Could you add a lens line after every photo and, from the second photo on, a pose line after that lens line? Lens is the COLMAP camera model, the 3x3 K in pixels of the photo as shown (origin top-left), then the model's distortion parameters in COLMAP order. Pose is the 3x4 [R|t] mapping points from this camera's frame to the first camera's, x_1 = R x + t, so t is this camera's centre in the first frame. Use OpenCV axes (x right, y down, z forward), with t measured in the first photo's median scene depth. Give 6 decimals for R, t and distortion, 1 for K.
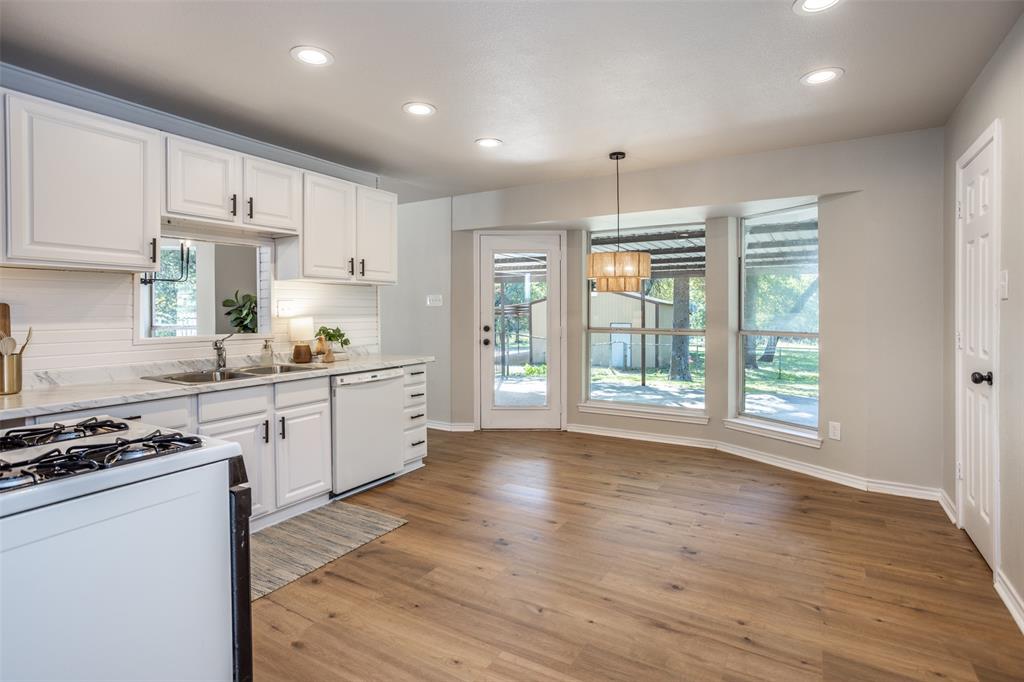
lens RADIAL K [[520.1, 0, 547.0], [0, 520.1, 310.7], [0, 0, 1]] dist [-0.035198, 0.022829]
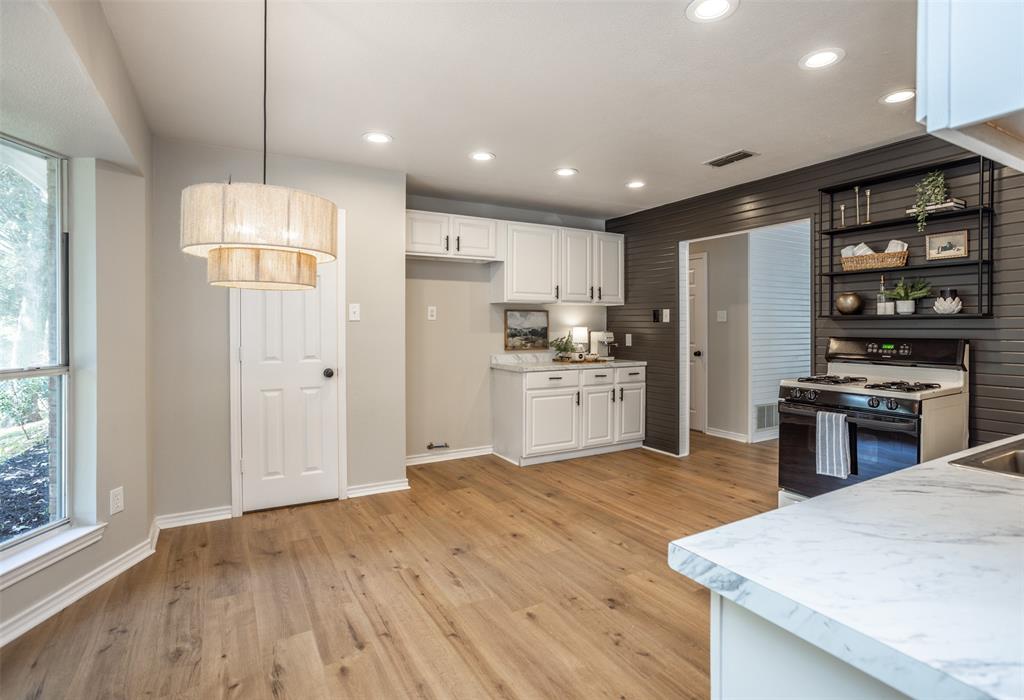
lens RADIAL K [[557.2, 0, 559.9], [0, 557.2, 327.8], [0, 0, 1]] dist [-0.023886, 0.005426]
pose [[-0.888789, 0.008347, 0.458240, -0.372477], [0.010112, 0.999948, 0.001400, 0.004355], [-0.458205, 0.005878, -0.888827, 1.616104]]
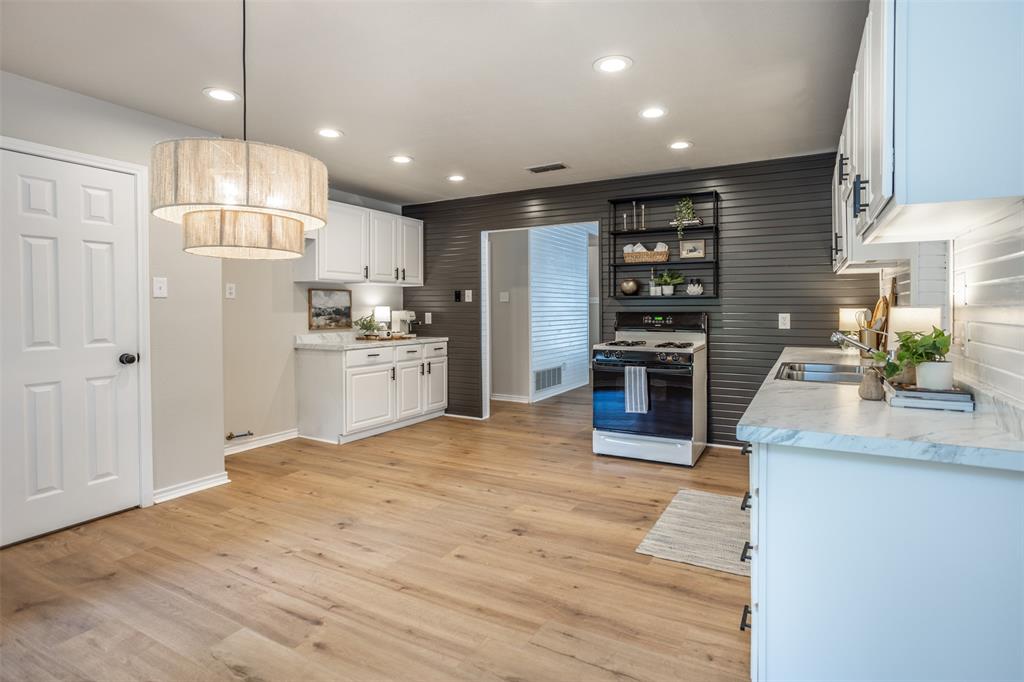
lens RADIAL K [[520.1, 0, 573.2], [0, 520.1, 310.3], [0, 0, 1]] dist [-0.035198, 0.022829]
pose [[-0.997519, 0.012661, -0.069255, -0.113695], [0.012190, 0.999900, 0.007224, 0.014014], [0.069339, 0.006362, -0.997573, 1.768830]]
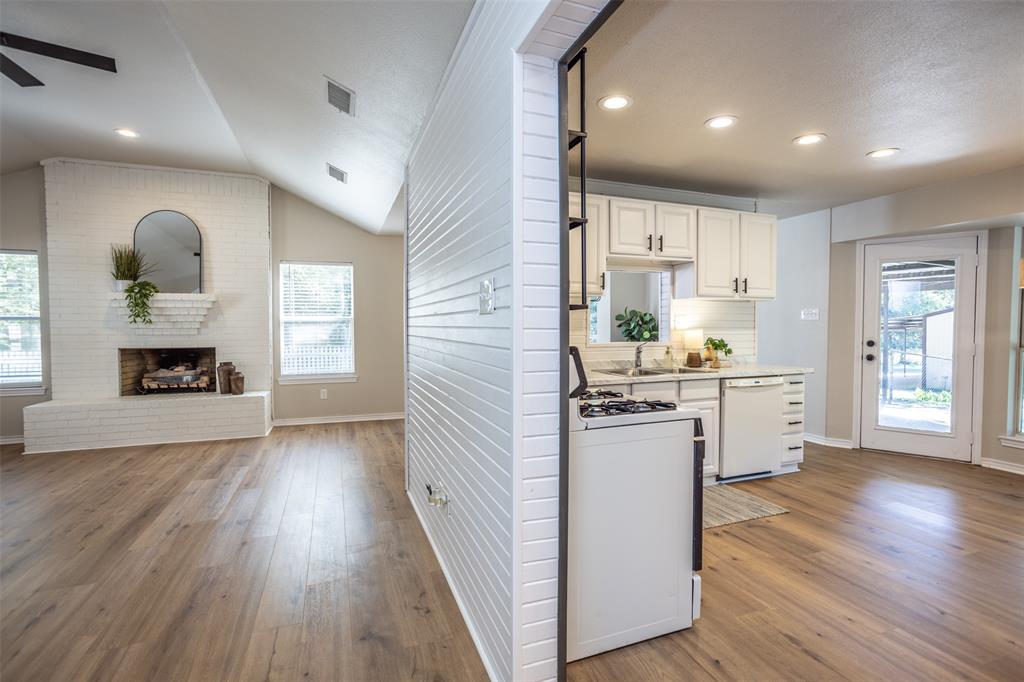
lens RADIAL K [[520.1, 0, 518.2], [0, 520.1, 341.9], [0, 0, 1]] dist [-0.035198, 0.022829]
pose [[0.764816, 0.024613, -0.643778, -0.008111], [-0.002472, 0.999375, 0.035270, 0.000074], [0.644244, -0.025384, 0.764399, -0.225807]]
